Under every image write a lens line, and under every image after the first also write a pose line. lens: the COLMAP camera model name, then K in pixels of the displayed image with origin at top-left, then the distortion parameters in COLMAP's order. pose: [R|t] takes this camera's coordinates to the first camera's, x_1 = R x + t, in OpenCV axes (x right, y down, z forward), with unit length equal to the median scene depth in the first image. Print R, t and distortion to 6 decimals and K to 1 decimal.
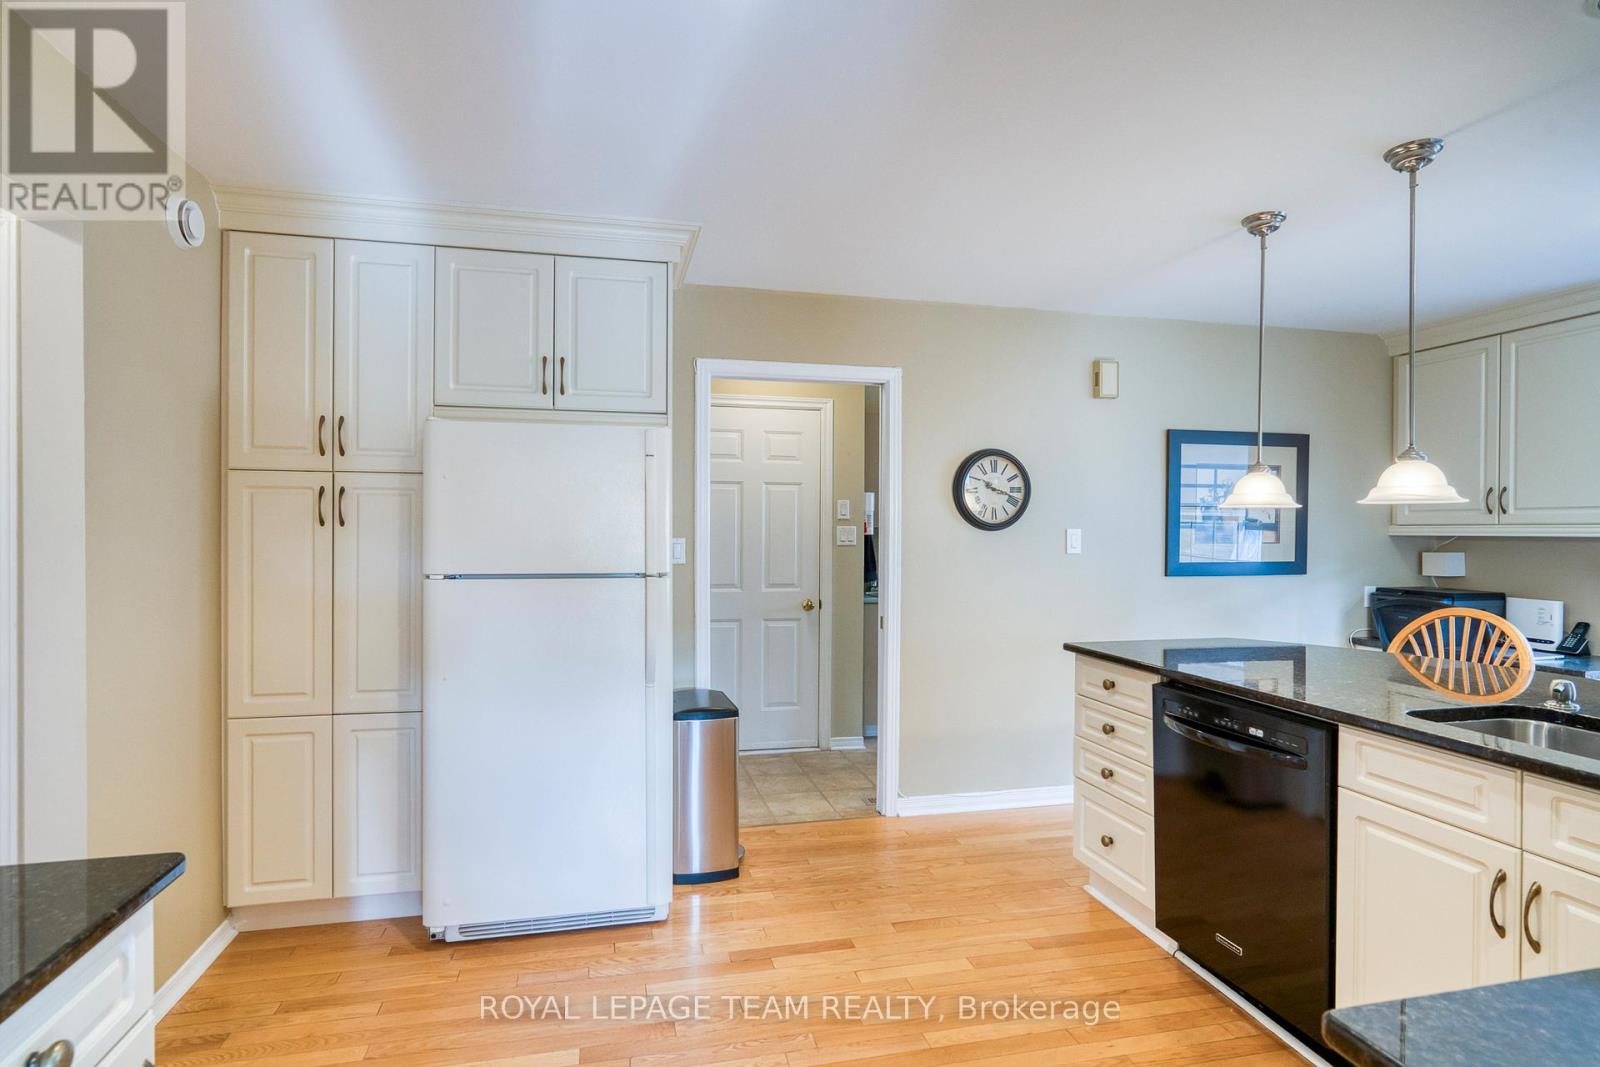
lens RADIAL K [[792.9, 0, 806.2], [0, 792.9, 533.9], [0, 0, 1]] dist [-0.013130, 0.004539]
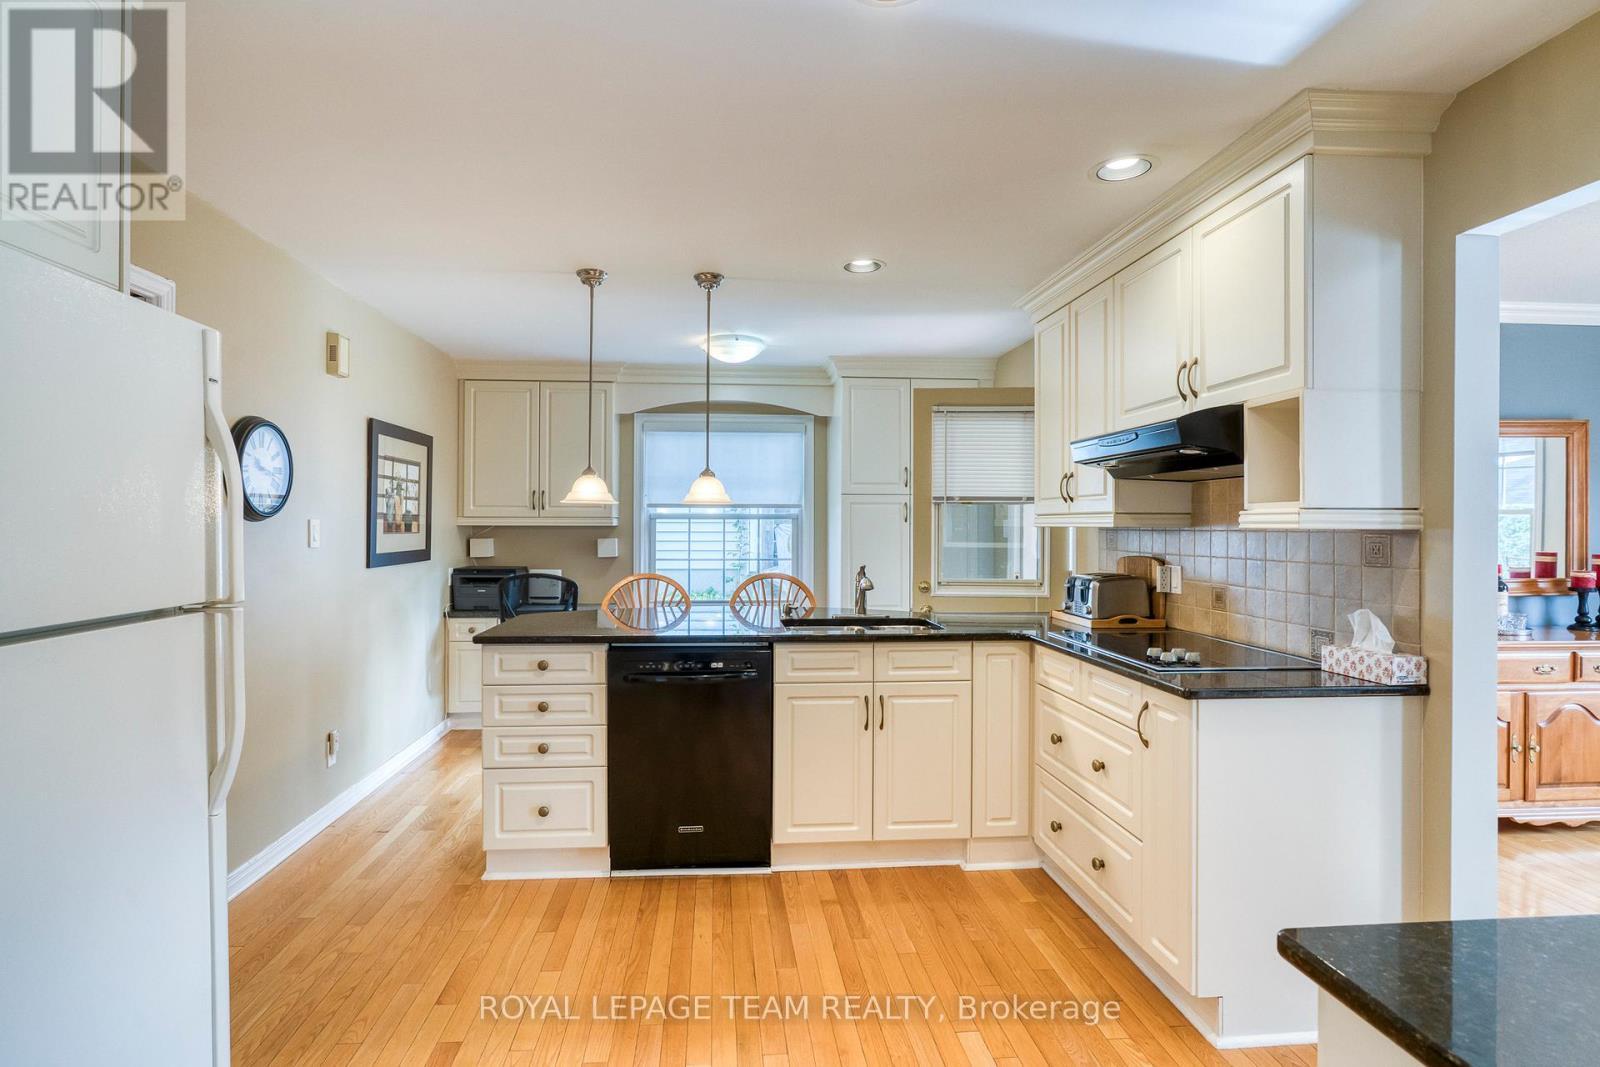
lens RADIAL K [[792.9, 0, 770.6], [0, 792.9, 524.1], [0, 0, 1]] dist [-0.013130, 0.004539]
pose [[0.167369, -0.002620, 0.985891, -0.622084], [0.002981, 0.999993, 0.002151, -0.002269], [-0.985890, 0.002579, 0.167375, 0.514092]]
